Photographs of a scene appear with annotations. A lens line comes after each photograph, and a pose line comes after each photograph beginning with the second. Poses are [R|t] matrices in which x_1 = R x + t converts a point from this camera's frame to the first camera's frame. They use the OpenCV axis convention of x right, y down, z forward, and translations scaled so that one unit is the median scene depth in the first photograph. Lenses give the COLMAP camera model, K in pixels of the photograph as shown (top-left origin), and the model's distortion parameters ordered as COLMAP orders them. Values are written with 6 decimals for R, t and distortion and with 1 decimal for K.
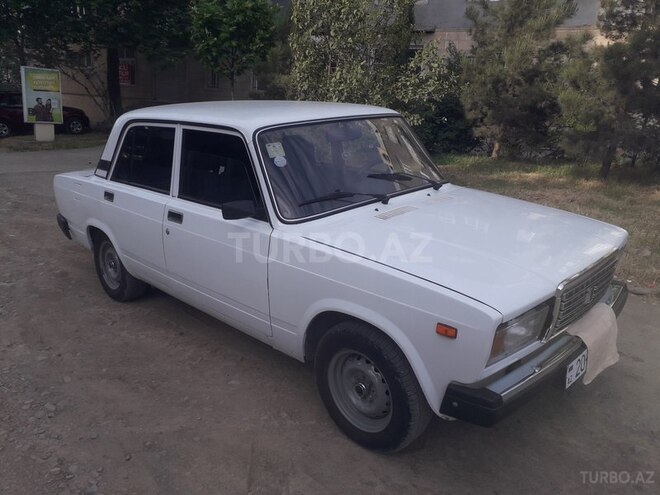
lens RADIAL K [[547.7, 0, 330.0], [0, 547.7, 247.5], [0, 0, 1]] dist [0.002857, -0.003822]
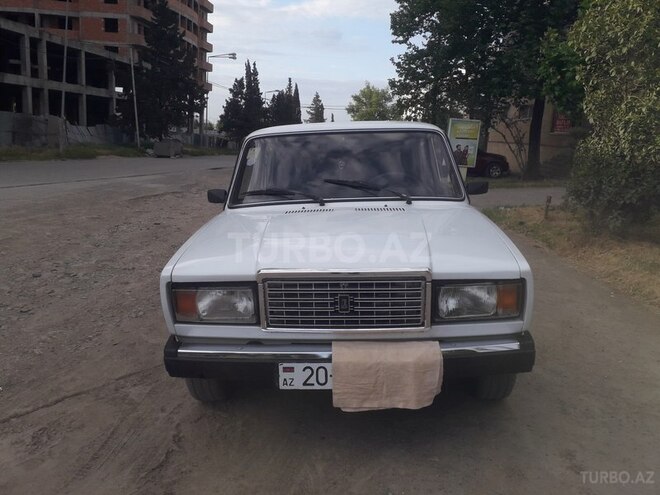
lens RADIAL K [[547.7, 0, 330.0], [0, 547.7, 247.5], [0, 0, 1]] dist [0.002857, -0.003822]
pose [[0.638563, 0.125800, -0.759218, 0.204305], [-0.199068, 0.979973, -0.005055, 0.001190], [0.743377, 0.154364, 0.650817, 0.072401]]
